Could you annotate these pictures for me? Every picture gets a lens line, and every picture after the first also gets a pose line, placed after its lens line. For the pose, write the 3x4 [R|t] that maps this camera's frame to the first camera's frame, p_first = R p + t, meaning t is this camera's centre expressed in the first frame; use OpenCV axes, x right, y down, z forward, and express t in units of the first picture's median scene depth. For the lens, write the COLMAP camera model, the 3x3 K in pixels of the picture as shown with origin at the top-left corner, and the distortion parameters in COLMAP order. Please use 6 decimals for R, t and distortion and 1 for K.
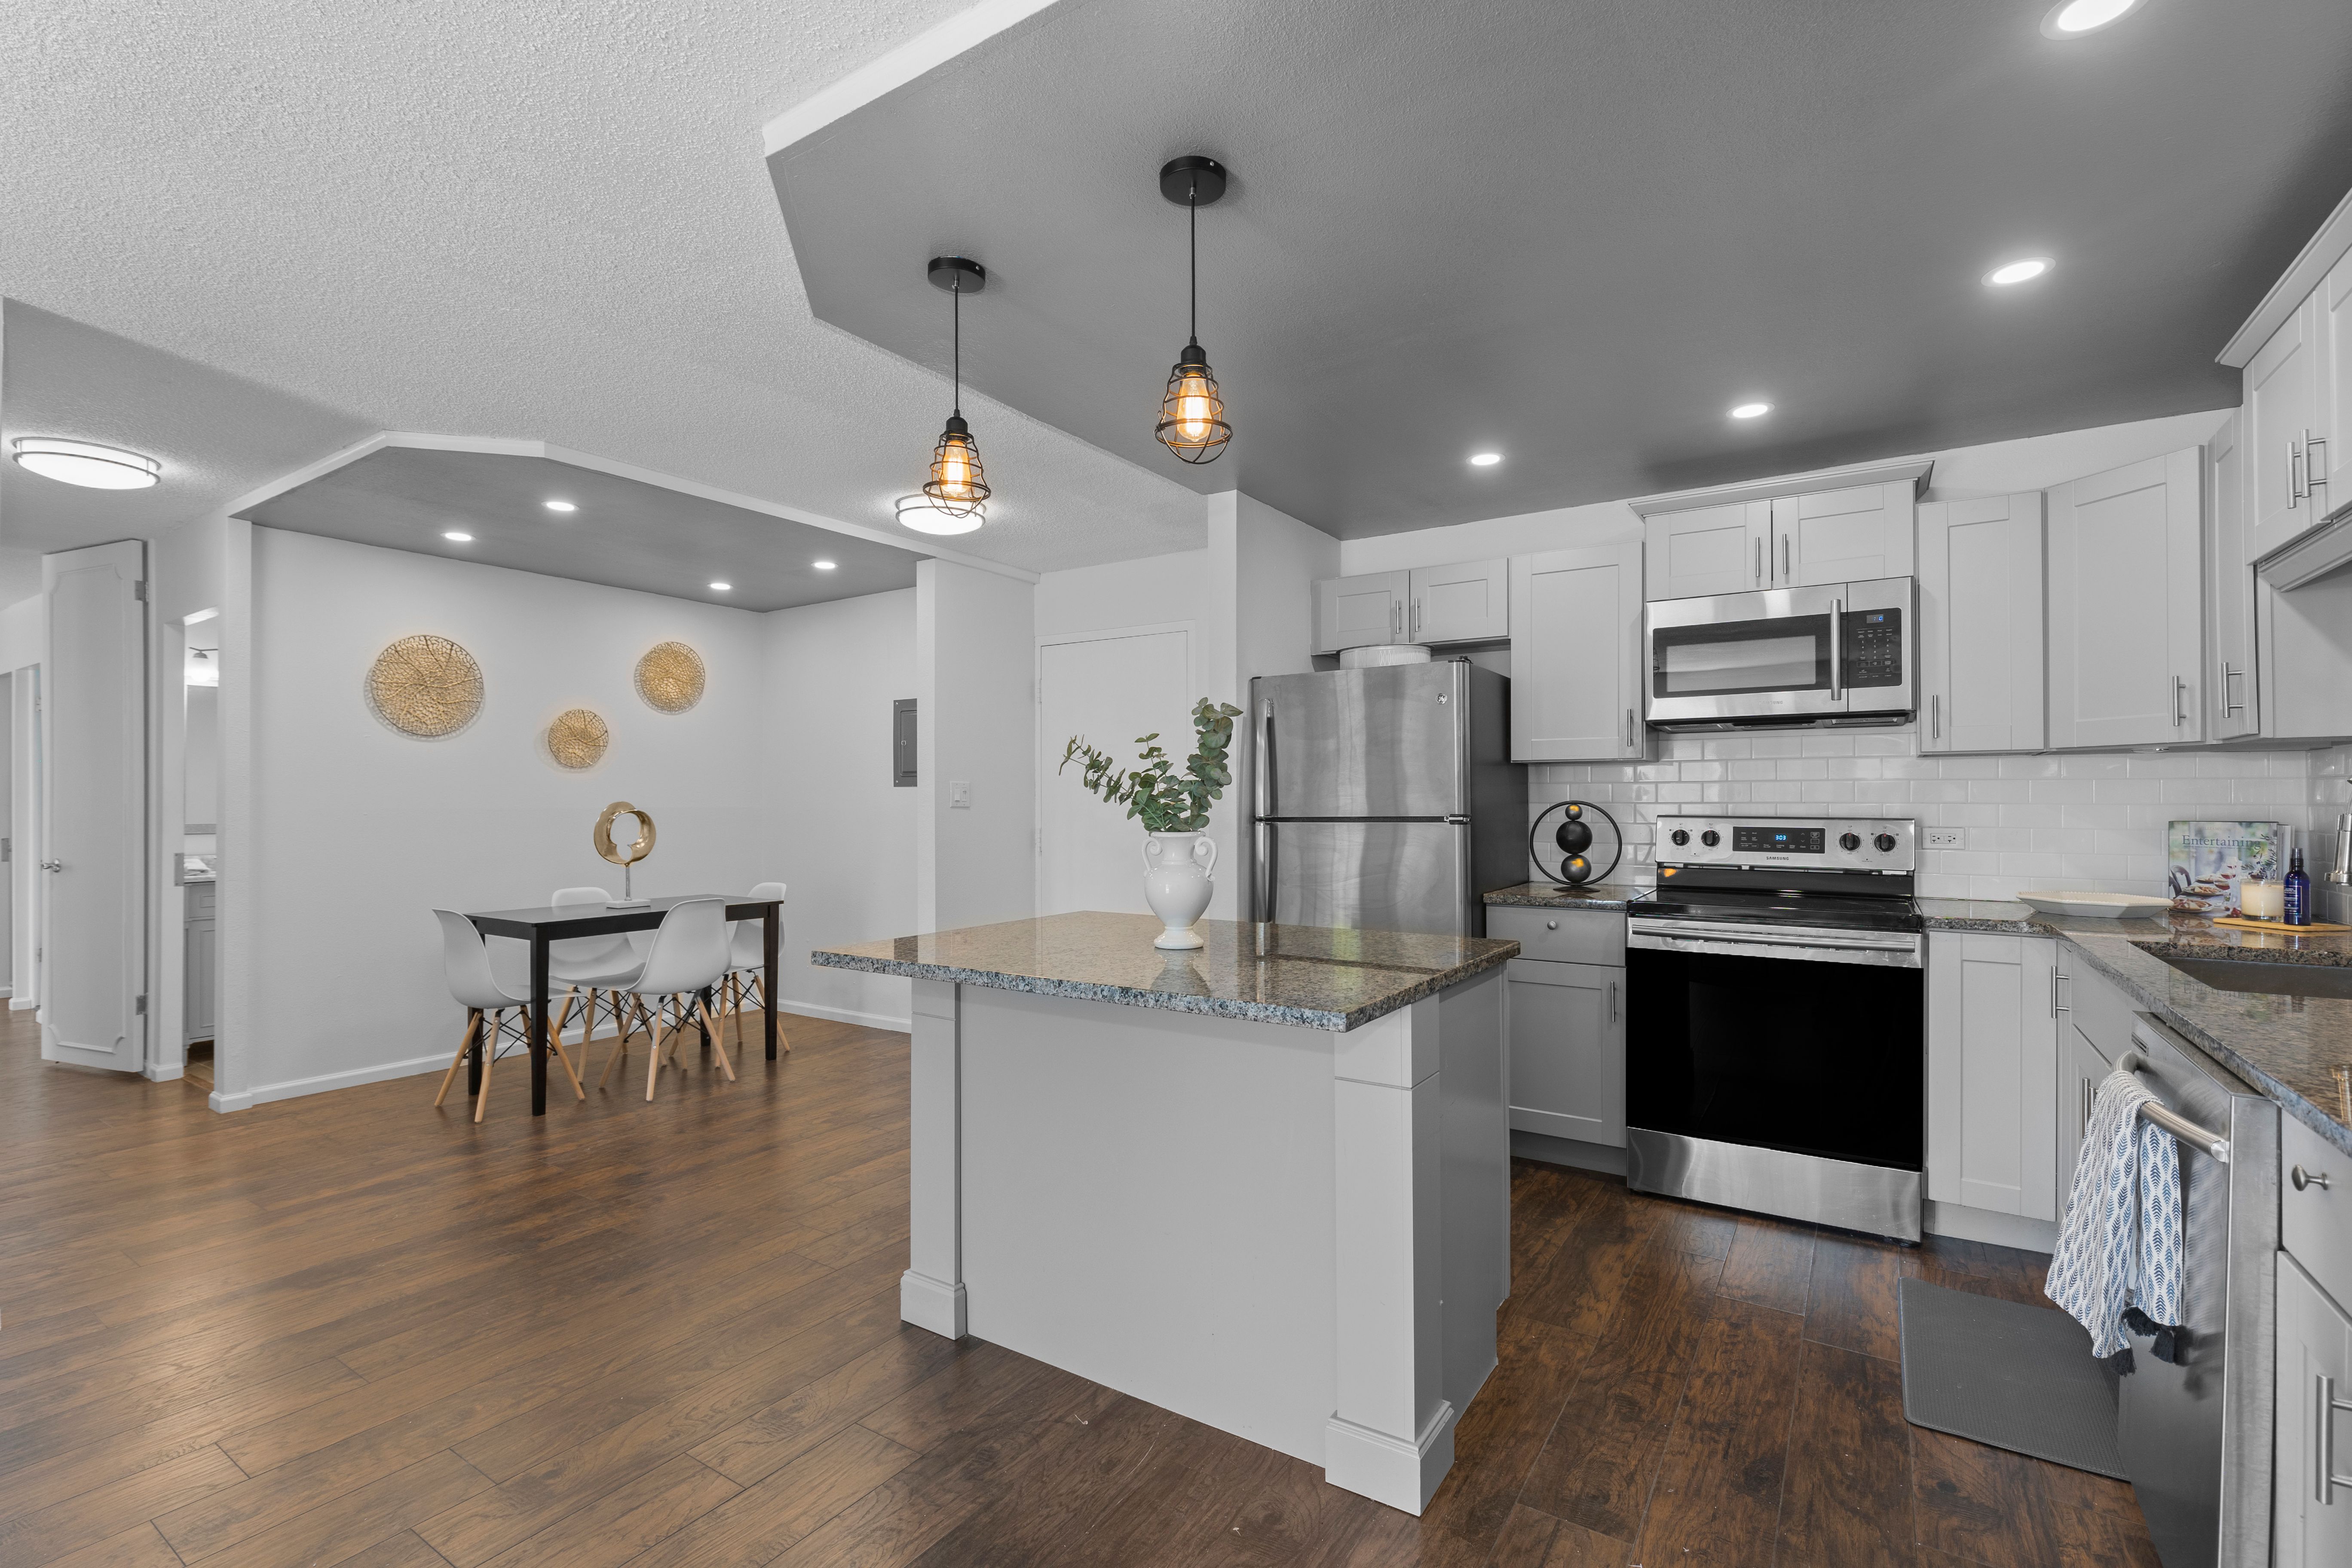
lens RADIAL K [[1057.3, 0, 1179.1], [0, 1057.3, 793.8], [0, 0, 1]] dist [0.005824, -0.001868]
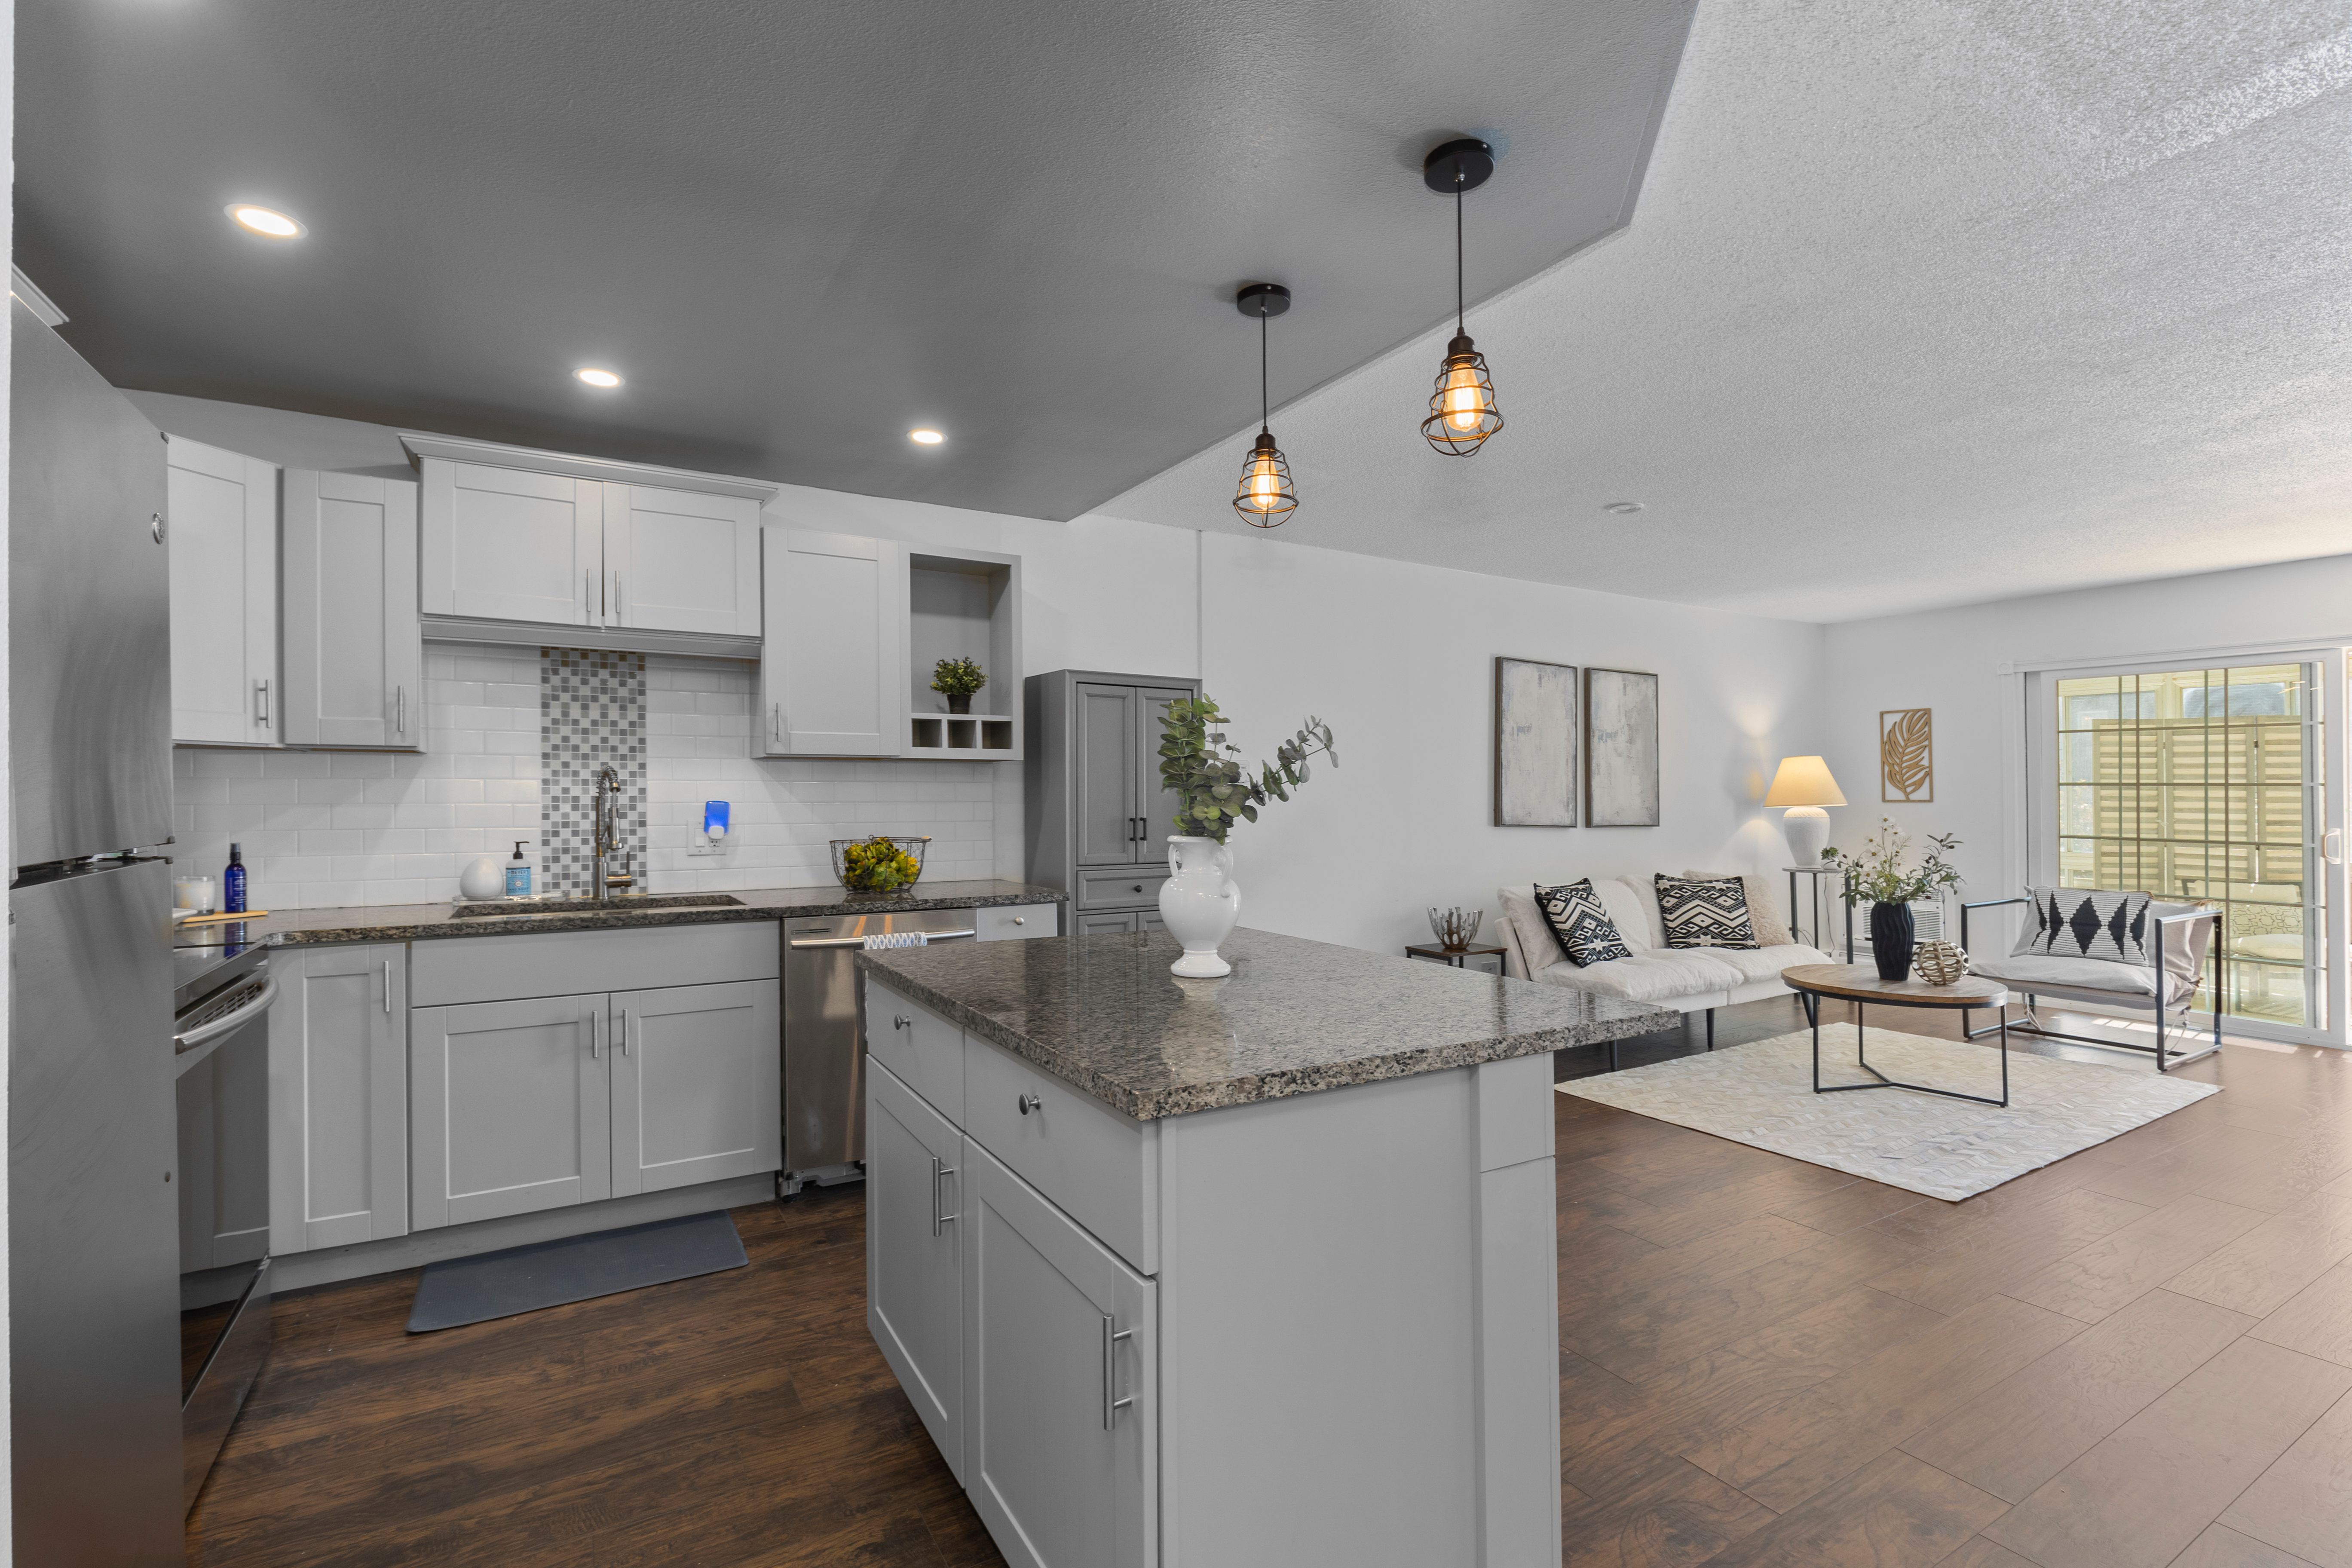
lens RADIAL K [[1057.3, 0, 1178.5], [0, 1057.3, 779.0], [0, 0, 1]] dist [0.005824, -0.001868]
pose [[-0.898873, 0.009685, 0.438102, -0.225443], [-0.000654, 0.999725, -0.023442, 0.006983], [-0.438209, -0.021357, -0.898620, 1.138931]]
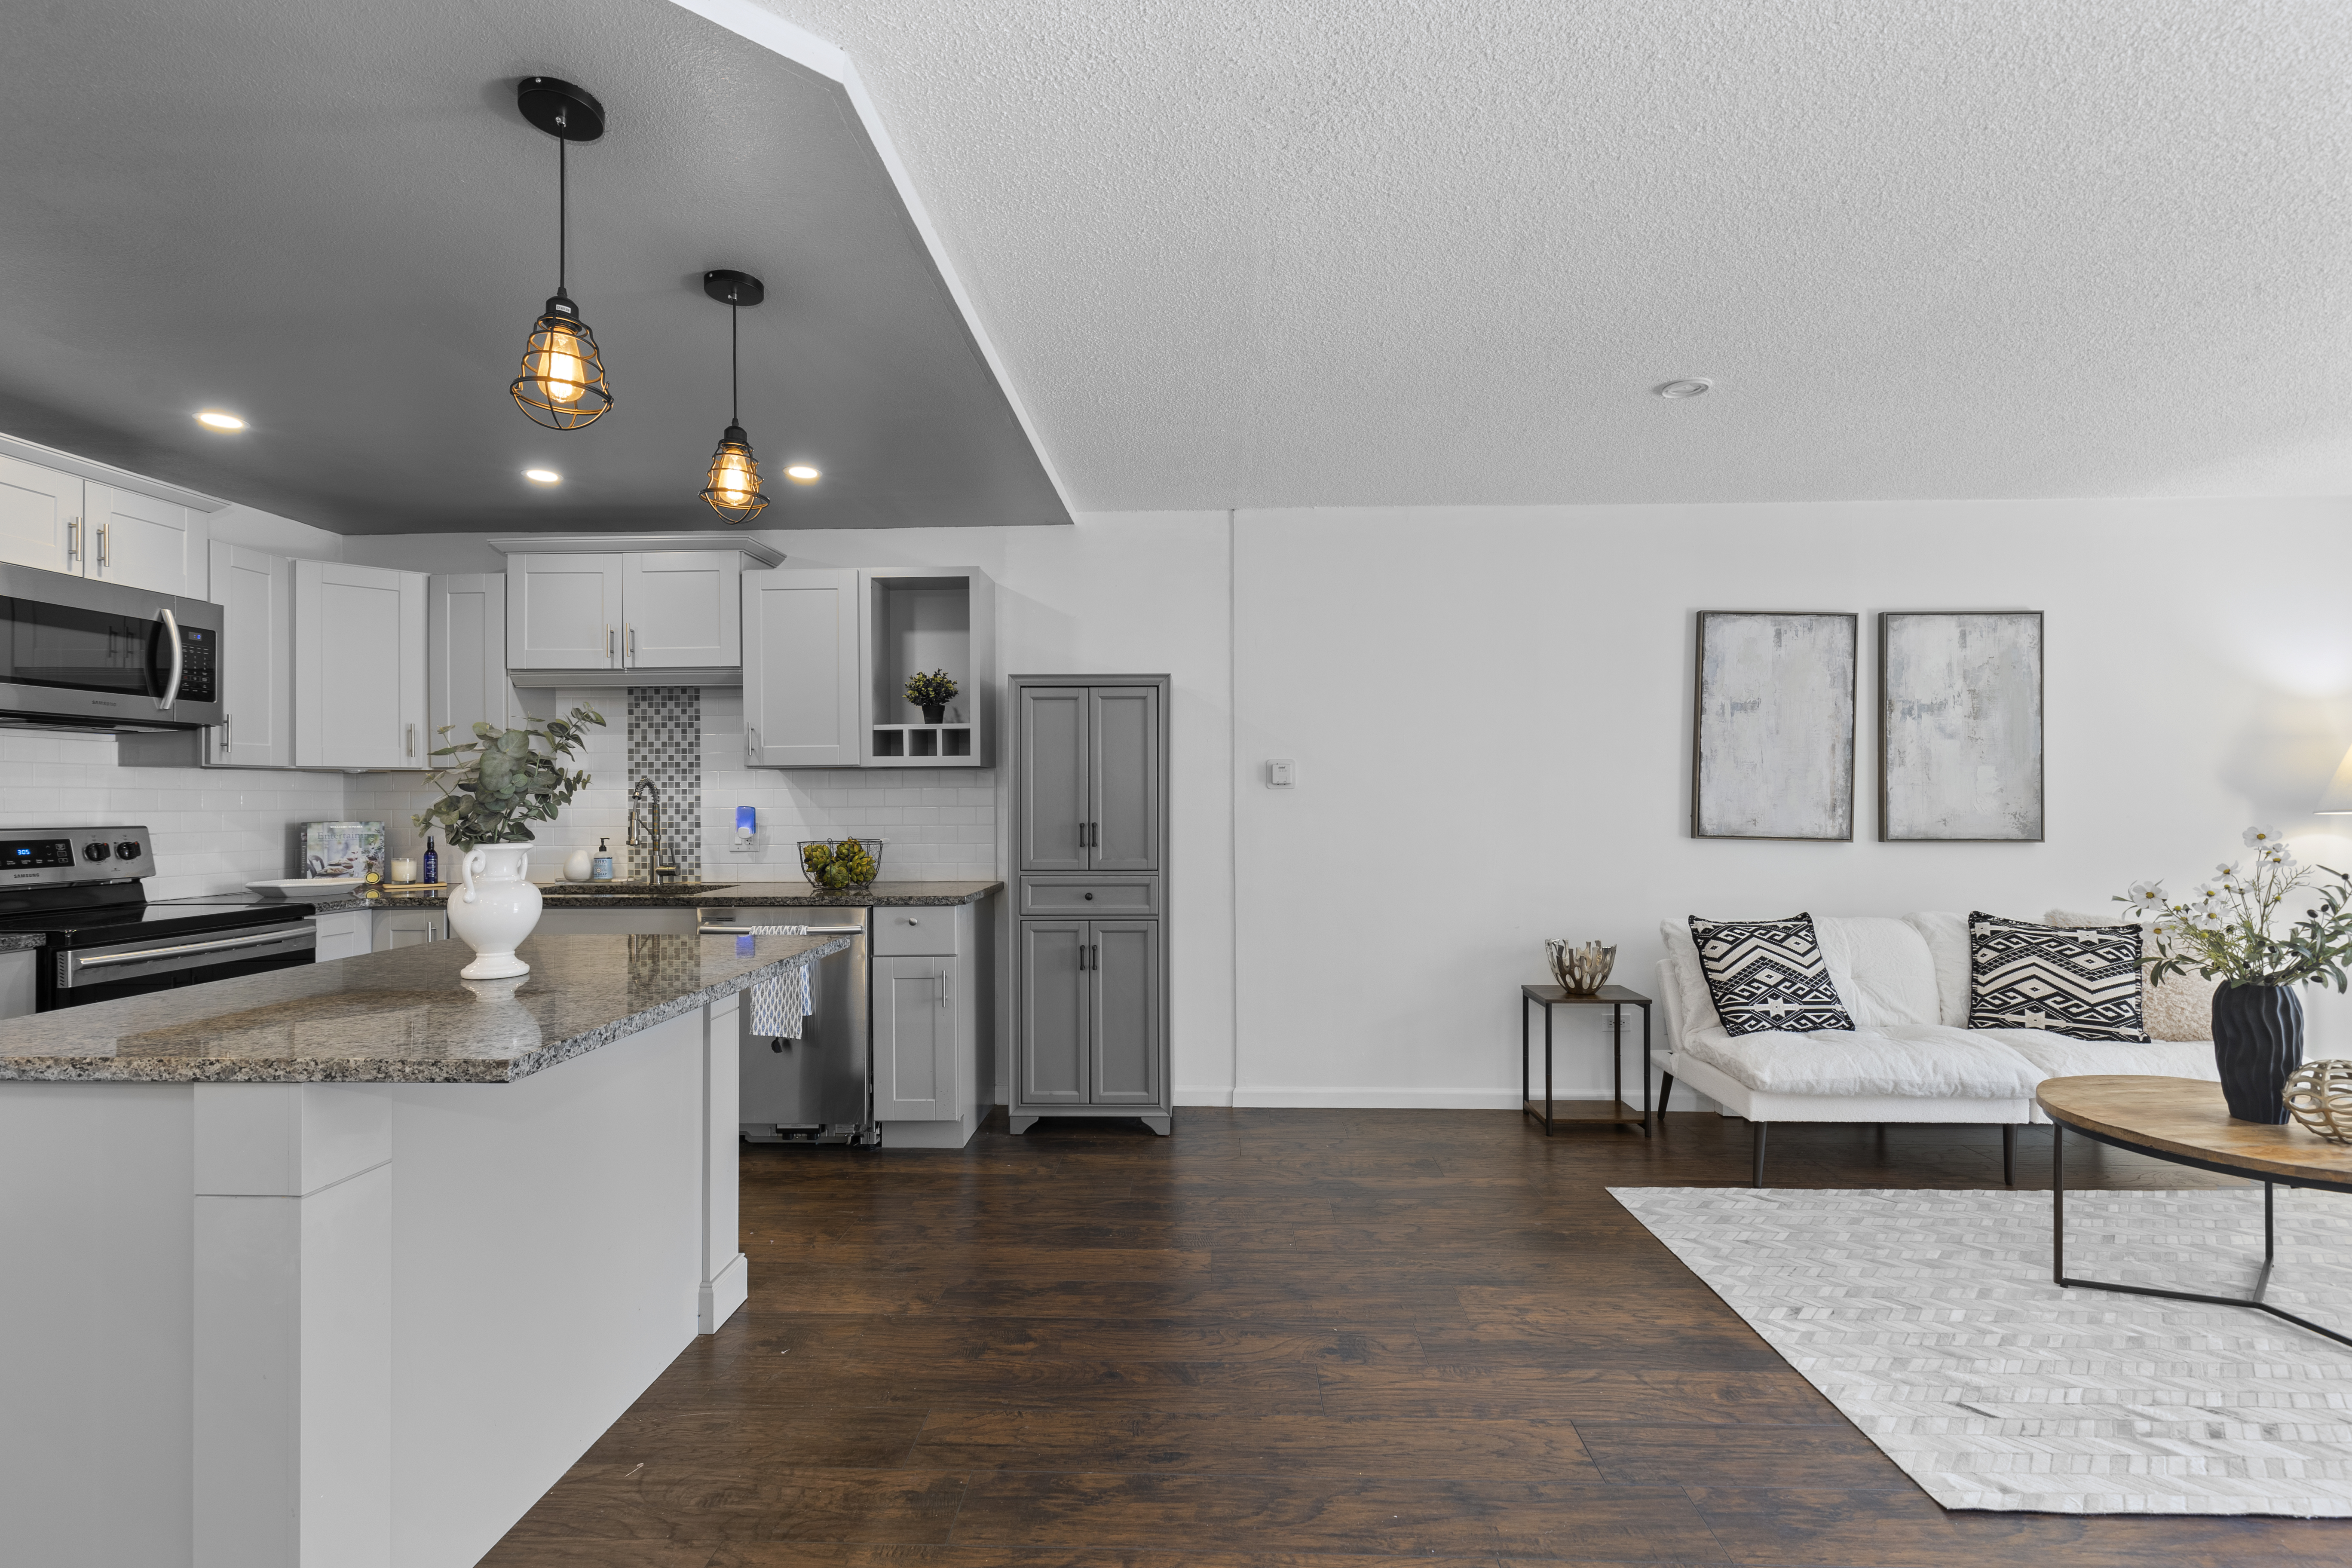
lens RADIAL K [[1057.3, 0, 1179.3], [0, 1057.3, 791.3], [0, 0, 1]] dist [0.005824, -0.001868]
pose [[-0.517105, 0.010844, 0.855853, -0.667374], [0.000582, 0.999924, -0.012317, 0.002692], [-0.855921, -0.005871, -0.517072, 0.626988]]
